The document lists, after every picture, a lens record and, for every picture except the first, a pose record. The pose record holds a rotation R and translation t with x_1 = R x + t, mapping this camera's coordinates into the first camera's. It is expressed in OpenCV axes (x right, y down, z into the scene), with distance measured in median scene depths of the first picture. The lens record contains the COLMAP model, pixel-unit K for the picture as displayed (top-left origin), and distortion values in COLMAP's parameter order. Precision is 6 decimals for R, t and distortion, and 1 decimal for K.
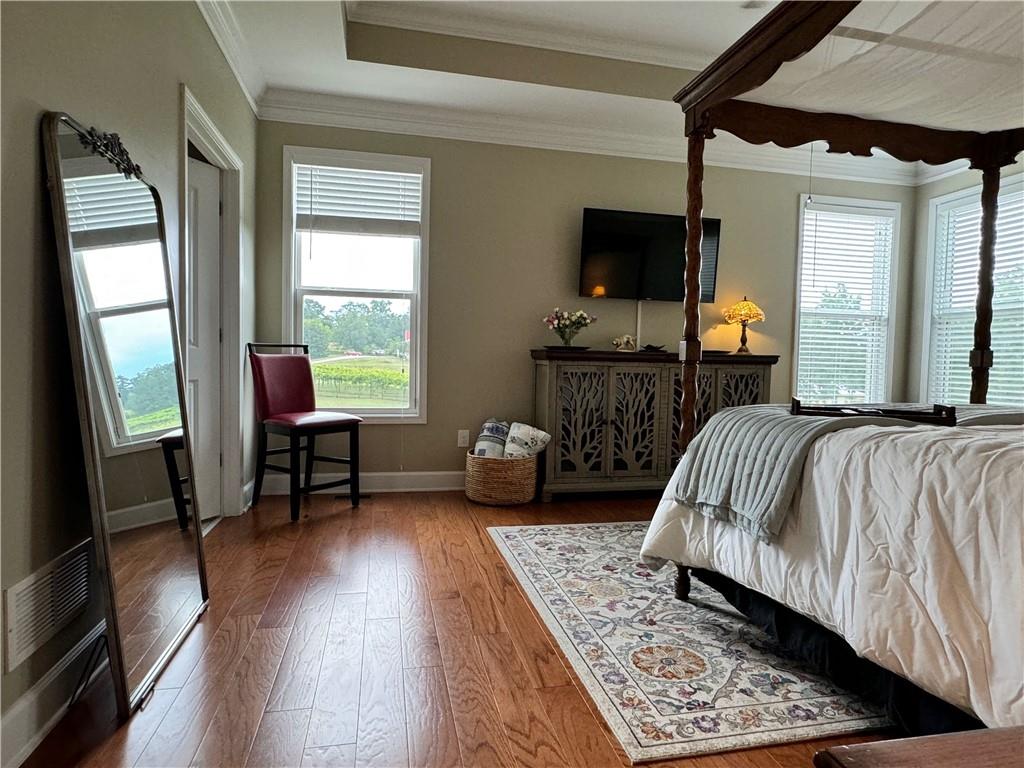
lens RADIAL K [[578.5, 0, 508.7], [0, 578.5, 386.7], [0, 0, 1]] dist [-0.004238, 0.001587]
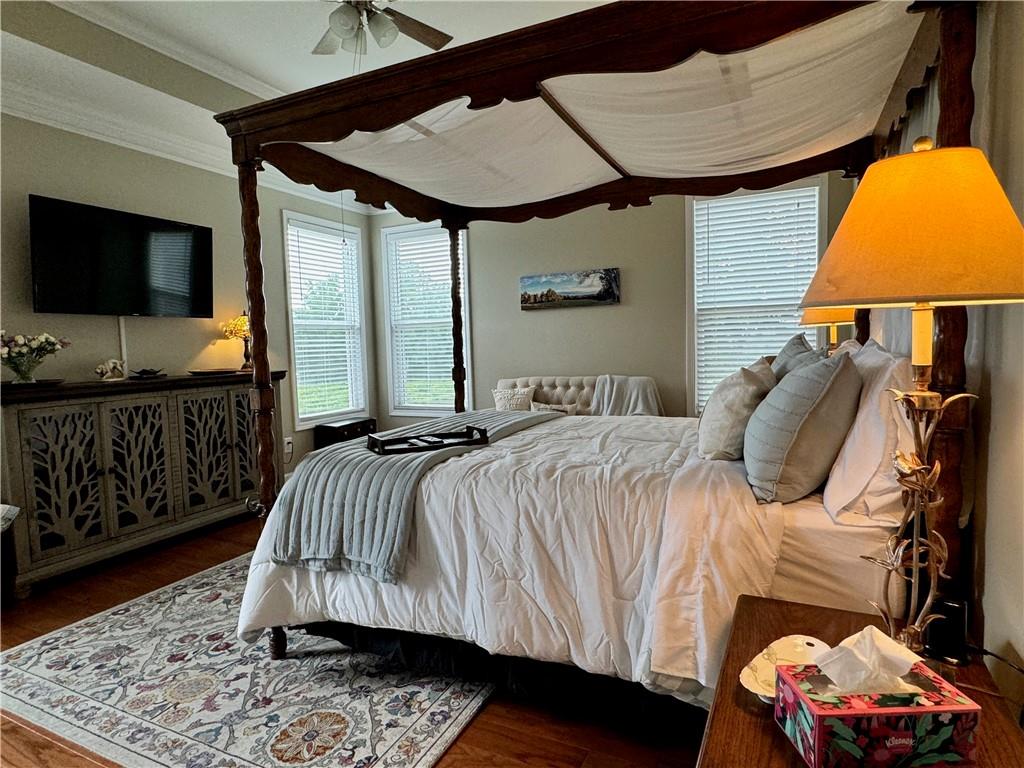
lens RADIAL K [[578.5, 0, 508.7], [0, 578.5, 386.7], [0, 0, 1]] dist [-0.004238, 0.001587]
pose [[0.613793, -0.099055, 0.783228, -0.172688], [0.078160, 0.994848, 0.064567, -0.110356], [-0.785588, 0.021586, 0.618373, 0.108267]]
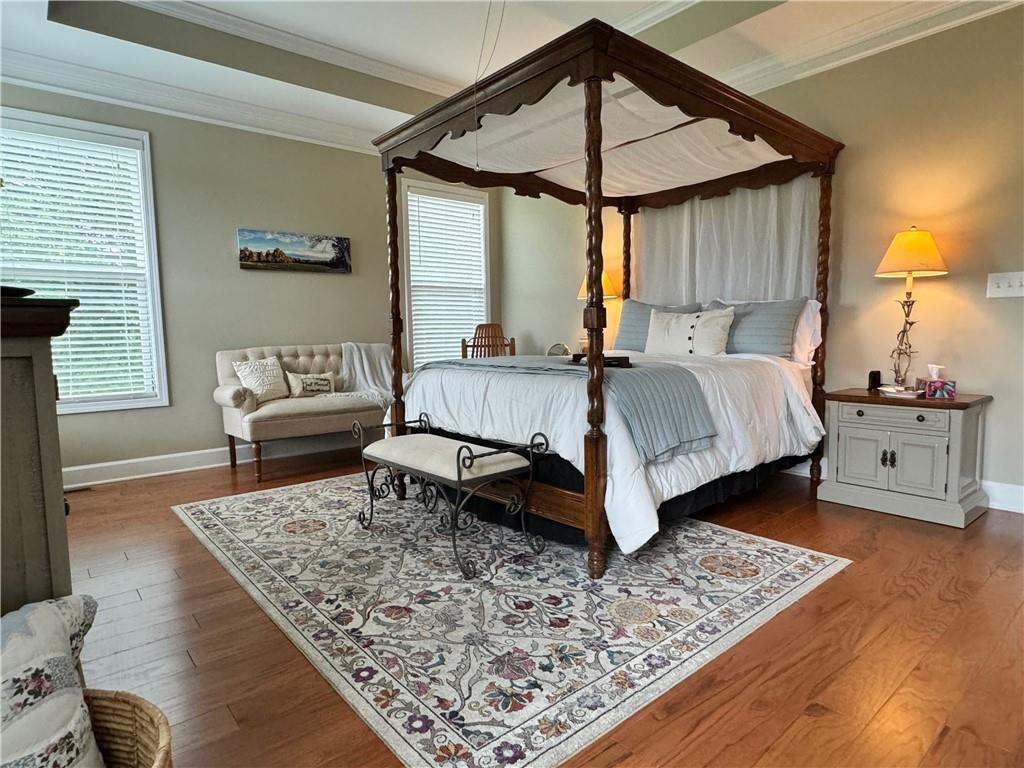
lens RADIAL K [[578.5, 0, 508.7], [0, 578.5, 386.7], [0, 0, 1]] dist [-0.004238, 0.001587]
pose [[-0.462976, -0.095649, 0.881195, -0.461518], [0.048021, 0.989994, 0.132689, -0.082752], [-0.885069, 0.103747, -0.453750, 1.568339]]
